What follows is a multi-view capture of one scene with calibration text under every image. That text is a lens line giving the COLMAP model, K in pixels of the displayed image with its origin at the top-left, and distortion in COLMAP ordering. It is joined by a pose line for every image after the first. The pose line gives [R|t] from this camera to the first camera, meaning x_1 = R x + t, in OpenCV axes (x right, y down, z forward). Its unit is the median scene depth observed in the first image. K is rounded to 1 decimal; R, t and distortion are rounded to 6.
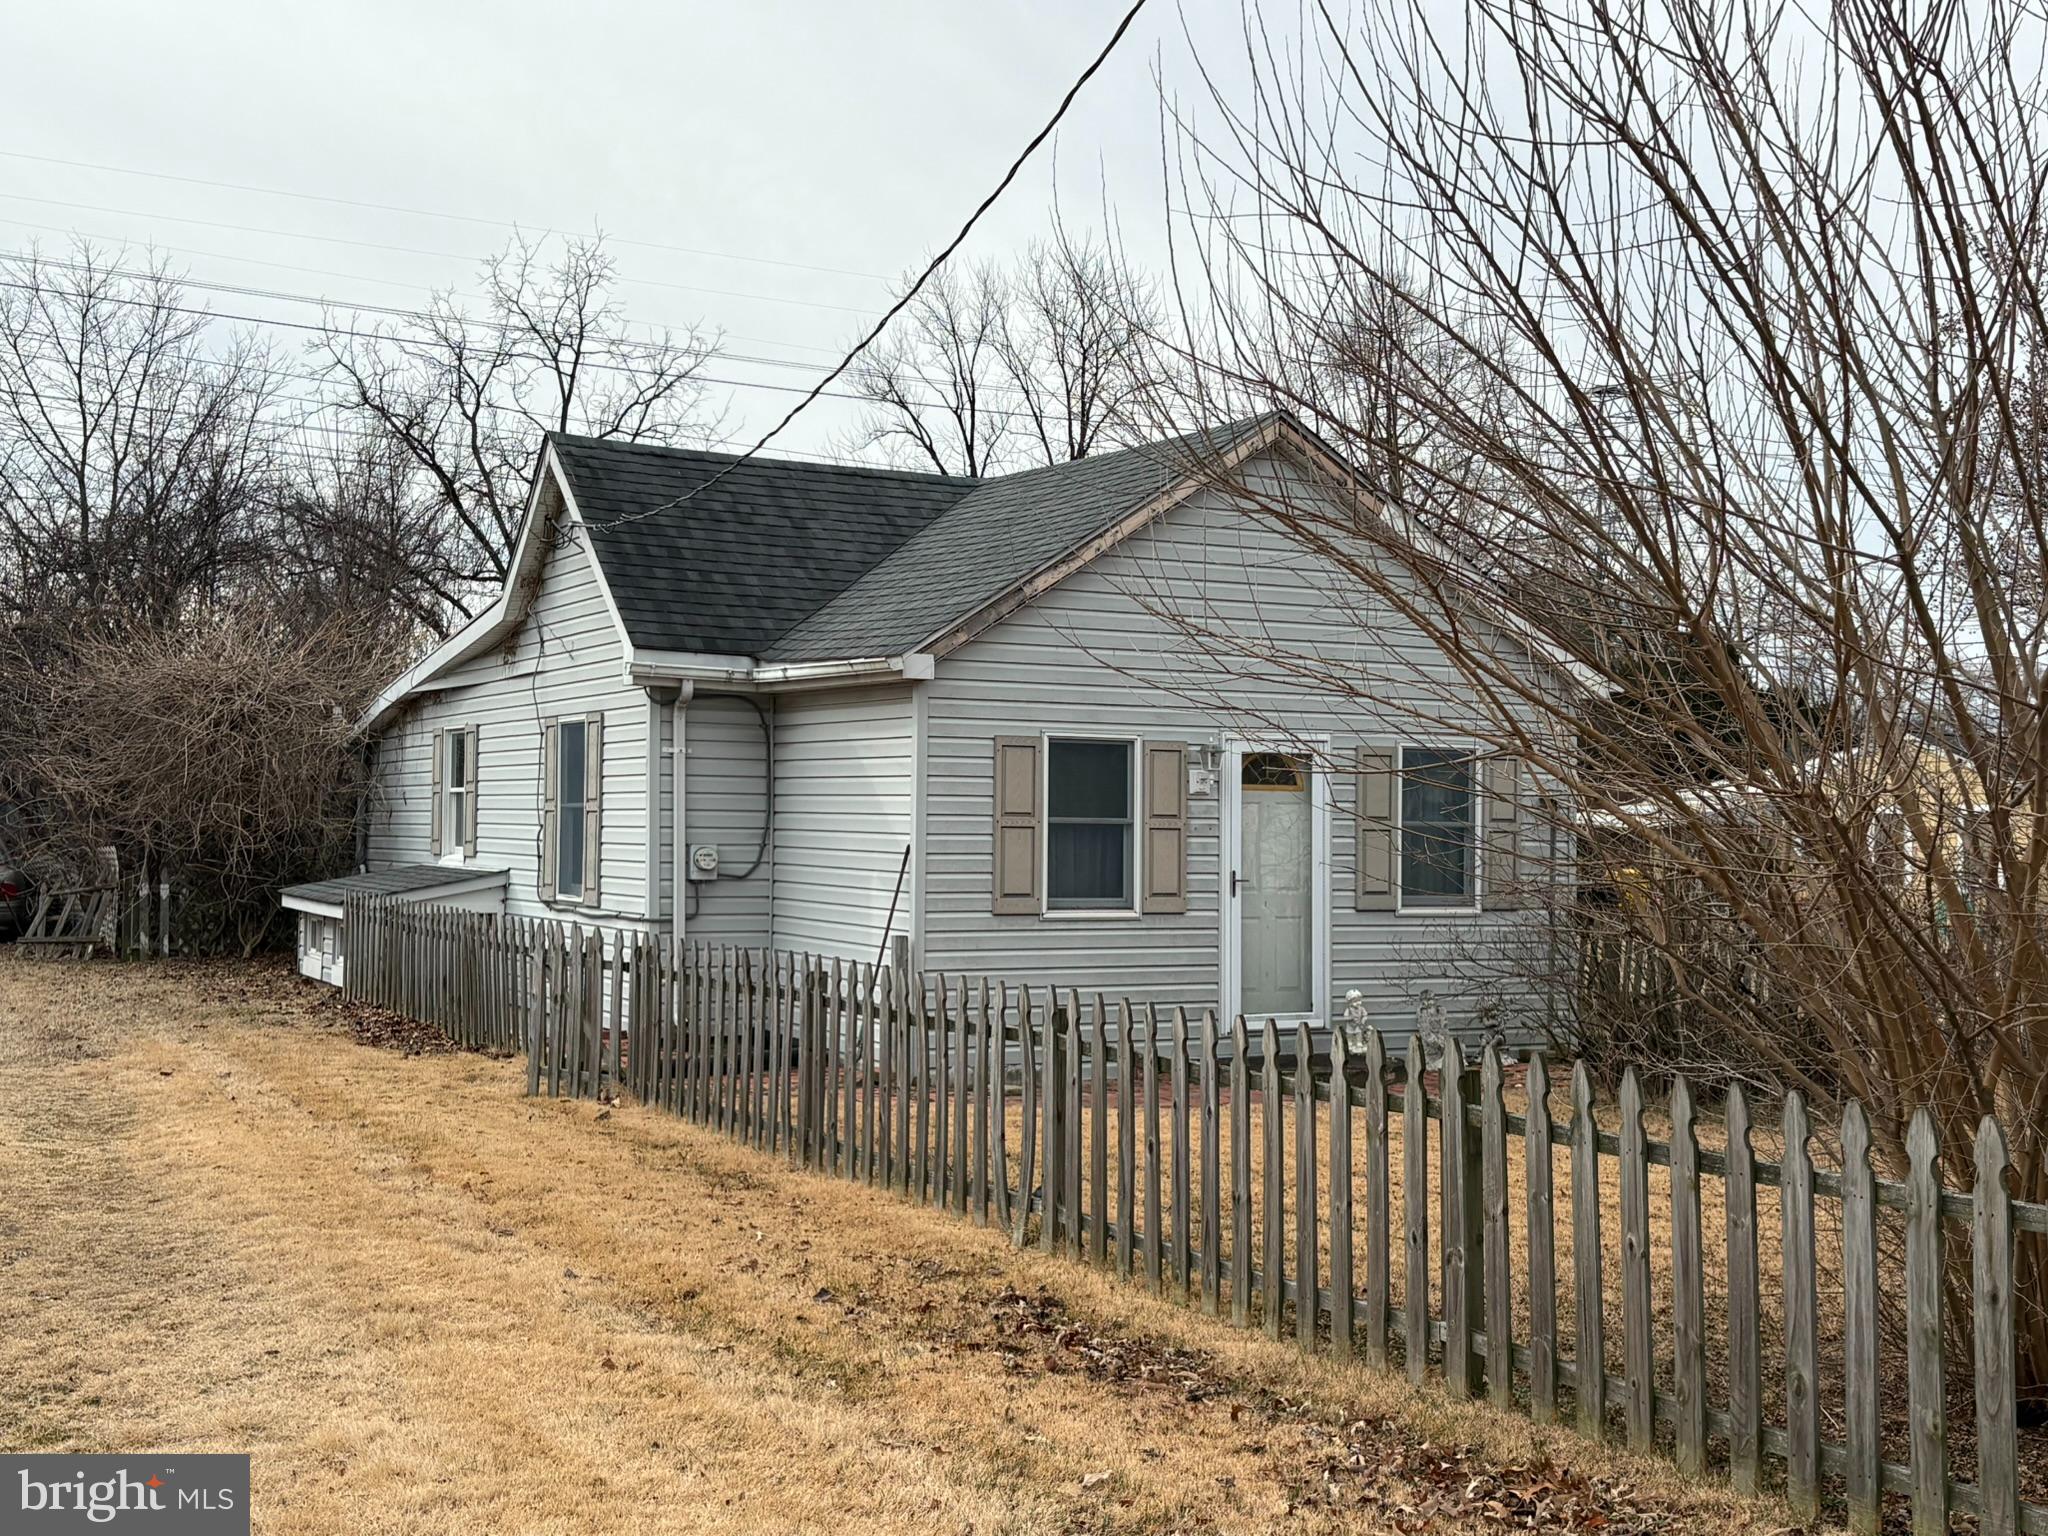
lens RADIAL K [[2349.6, 0, 1024.0], [0, 2349.6, 768.0], [0, 0, 1]] dist [0.173980, -0.007675]
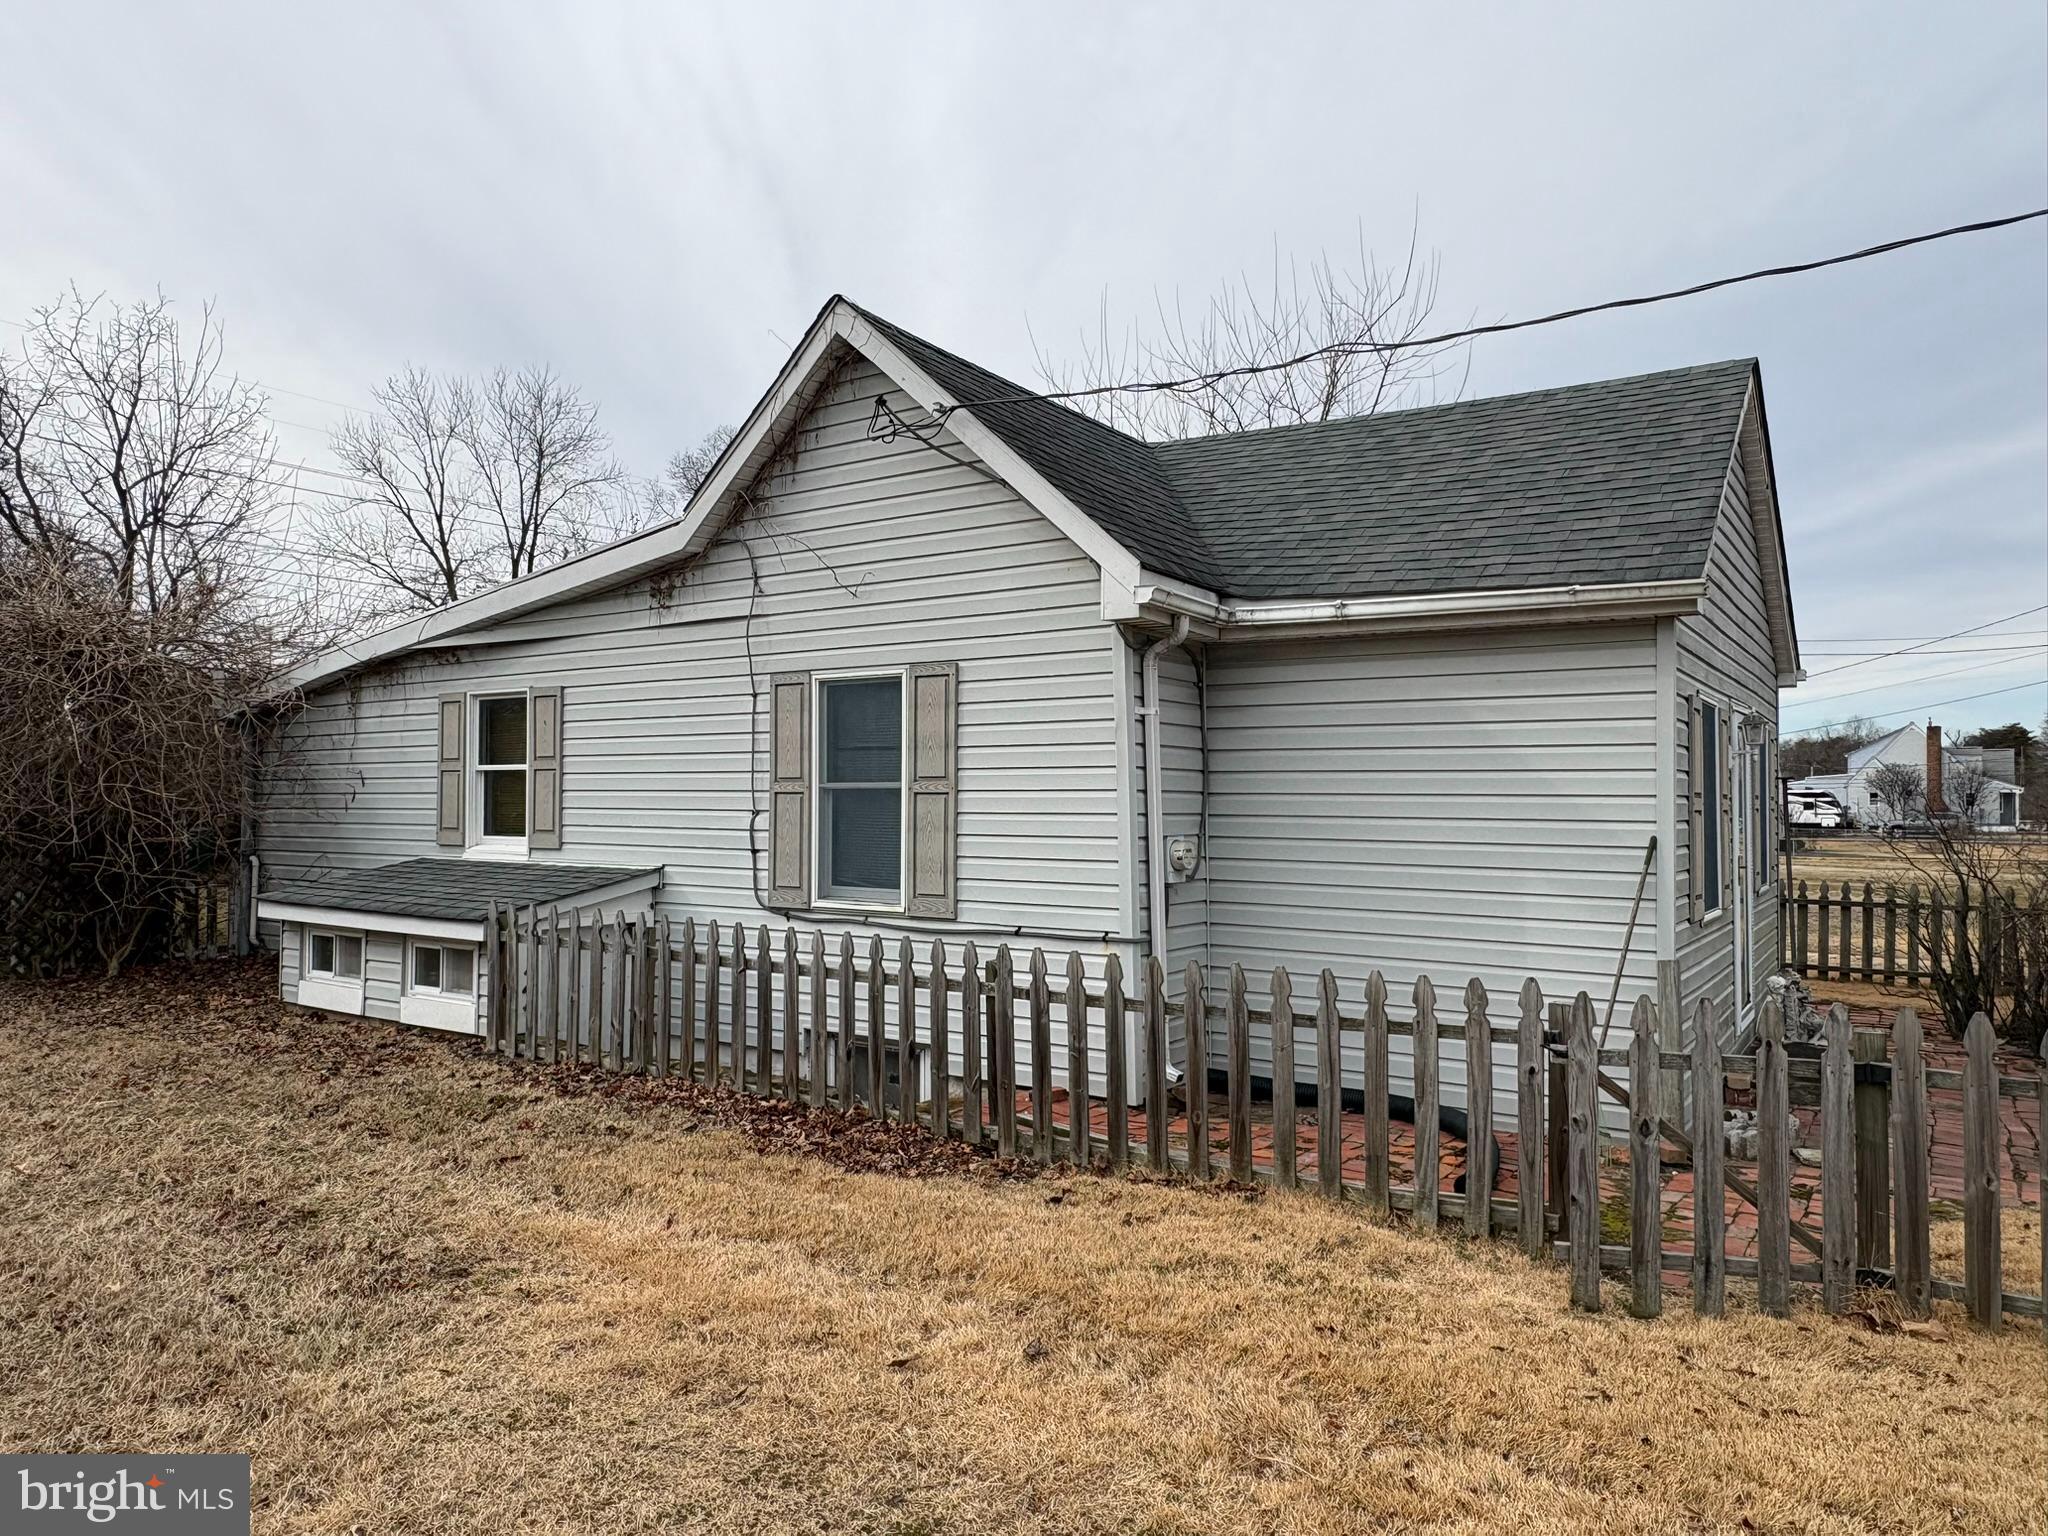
lens RADIAL K [[1378.5, 0, 1024.0], [0, 1378.5, 768.0], [0, 0, 1]] dist [-0.003027, -0.000743]
pose [[0.879969, 0.004426, 0.475011, -0.330189], [-0.005303, 0.999986, 0.000506, 0.008903], [-0.475002, -0.002964, 0.879980, 0.535862]]
